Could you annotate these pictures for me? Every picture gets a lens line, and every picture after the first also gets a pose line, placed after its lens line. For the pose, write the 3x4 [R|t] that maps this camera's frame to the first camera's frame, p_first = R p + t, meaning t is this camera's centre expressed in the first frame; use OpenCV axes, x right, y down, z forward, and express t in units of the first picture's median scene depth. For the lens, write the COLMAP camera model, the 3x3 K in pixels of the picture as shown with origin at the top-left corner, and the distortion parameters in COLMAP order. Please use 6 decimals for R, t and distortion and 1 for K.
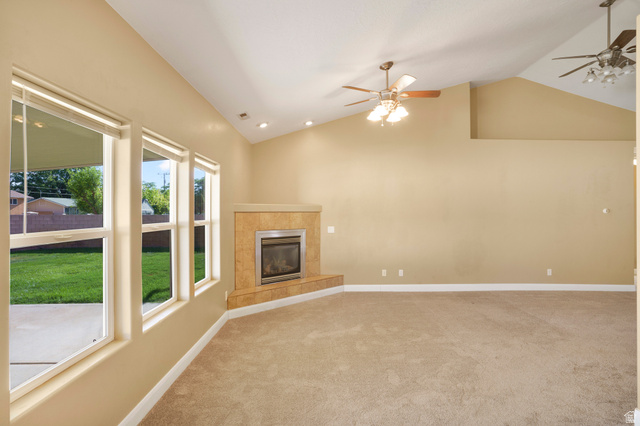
lens RADIAL K [[337.2, 0, 319.0], [0, 337.2, 214.5], [0, 0, 1]] dist [-0.032290, 0.009252]
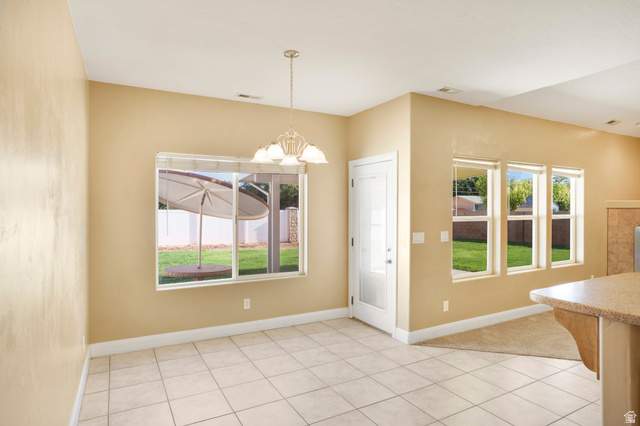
lens RADIAL K [[372.5, 0, 315.3], [0, 372.5, 208.2], [0, 0, 1]] dist [-0.001515, 0.005491]
pose [[0.489716, -0.002646, -0.871878, 0.330763], [-0.004562, 0.999974, -0.005597, 0.003968], [0.871870, 0.006718, 0.489691, -0.412296]]
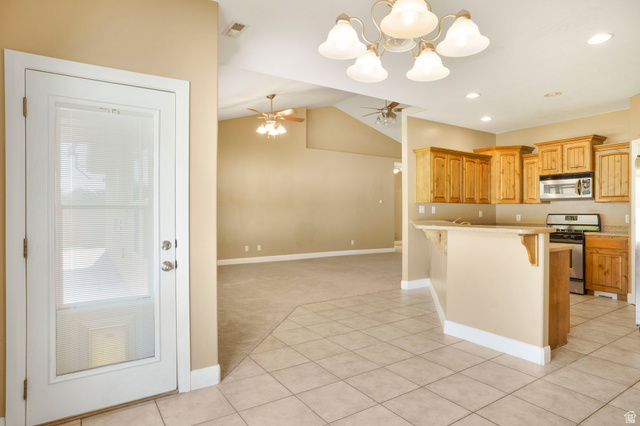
lens RADIAL K [[372.5, 0, 326.6], [0, 372.5, 208.2], [0, 0, 1]] dist [-0.001515, 0.005491]
pose [[0.828065, 0.000947, 0.560631, -0.397255], [0.006717, 0.999910, -0.011610, 0.049384], [-0.560591, 0.013380, 0.827985, -0.368093]]
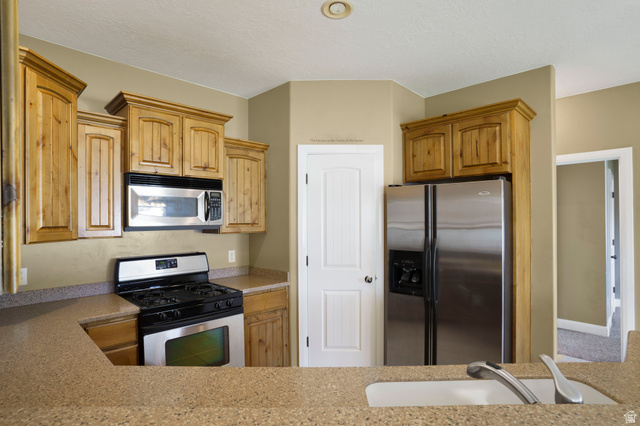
lens RADIAL K [[337.2, 0, 320.0], [0, 337.2, 217.0], [0, 0, 1]] dist [-0.032290, 0.009252]
pose [[-0.719281, 0.005750, 0.694695, 0.312829], [0.006615, 0.999977, -0.001428, 0.001140], [-0.694688, 0.003569, -0.719303, 0.354321]]
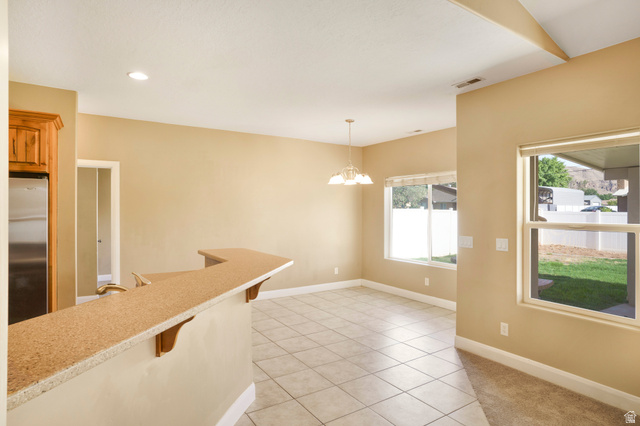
lens RADIAL K [[365.8, 0, 320.3], [0, 365.8, 210.9], [0, 0, 1]] dist [0.003753, 0.000876]
pose [[-0.835393, -0.002880, -0.549645, 0.402180], [-0.006278, 0.999971, 0.004302, -0.001951], [0.549617, 0.007045, -0.835387, 0.598011]]
